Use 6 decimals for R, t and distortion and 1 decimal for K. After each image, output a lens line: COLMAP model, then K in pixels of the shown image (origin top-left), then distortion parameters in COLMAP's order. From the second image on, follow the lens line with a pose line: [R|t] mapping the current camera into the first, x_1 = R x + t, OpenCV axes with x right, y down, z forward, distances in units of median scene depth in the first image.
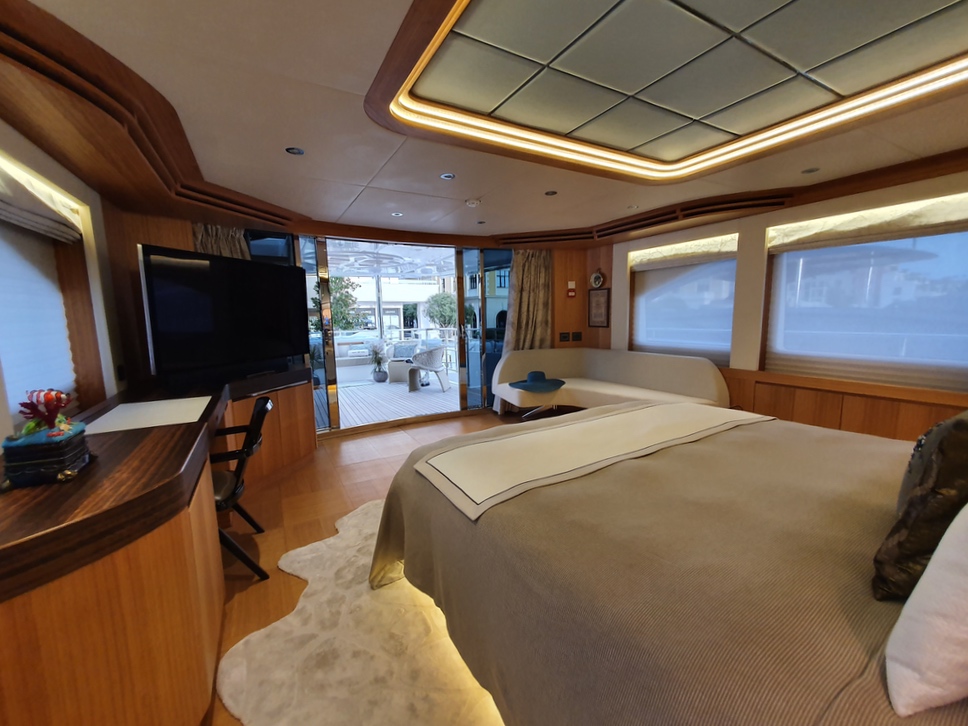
lens RADIAL K [[393.2, 0, 483.2], [0, 393.2, 368.2], [0, 0, 1]] dist [0.010151, -0.000260]
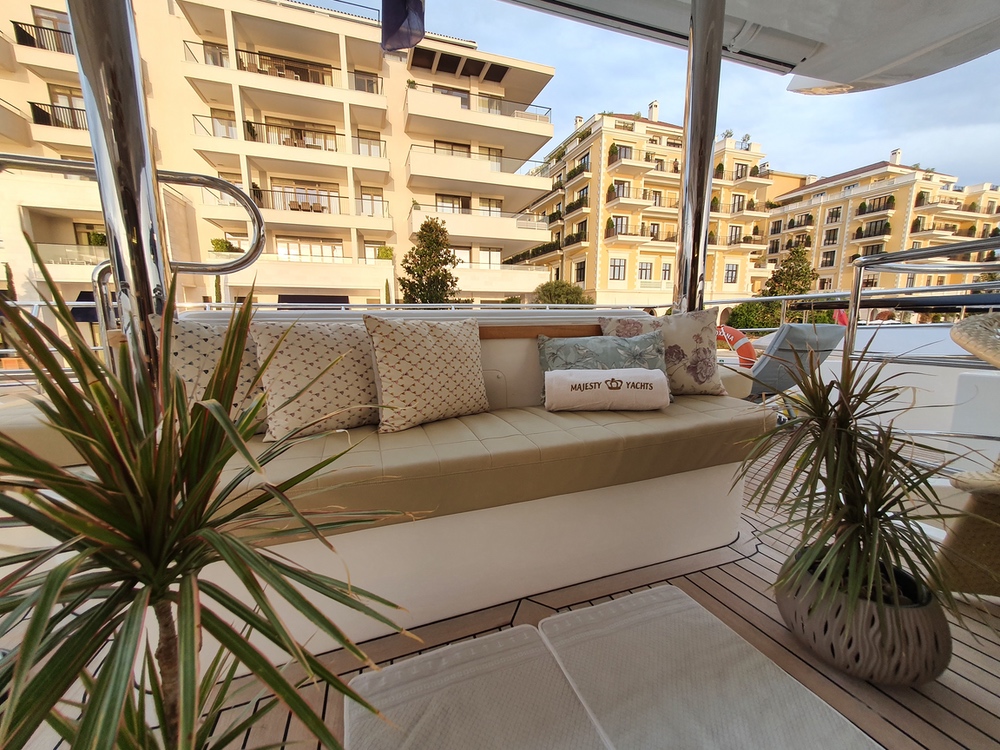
lens RADIAL K [[402.2, 0, 500.0], [0, 402.2, 375.0], [0, 0, 1]] dist [0.013297, -0.000079]
pose [[0.984721, 0.039224, -0.169664, -0.069189], [-0.036994, 0.999183, 0.016289, -0.009999], [0.170164, -0.009764, 0.985367, 0.175115]]
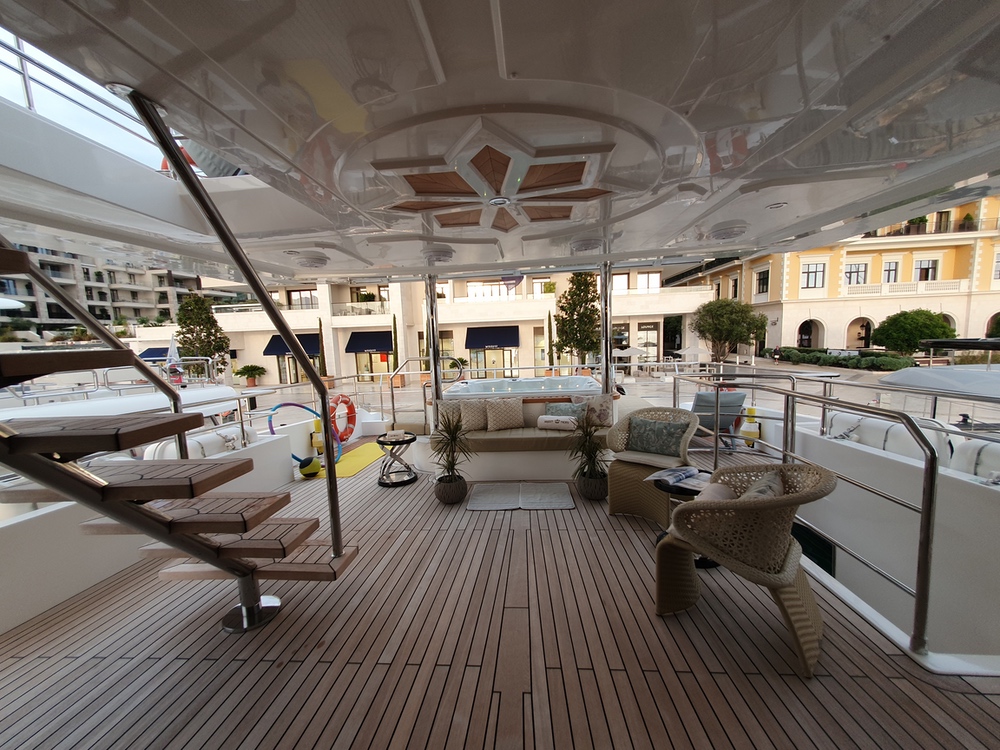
lens RADIAL K [[394.9, 0, 498.0], [0, 394.9, 378.6], [0, 0, 1]] dist [0.010676, -0.000965]
pose [[0.828647, 0.044271, -0.558018, -0.021995], [-0.050072, 0.998734, 0.004879, -0.019776], [0.557528, 0.023898, 0.829814, 0.116214]]
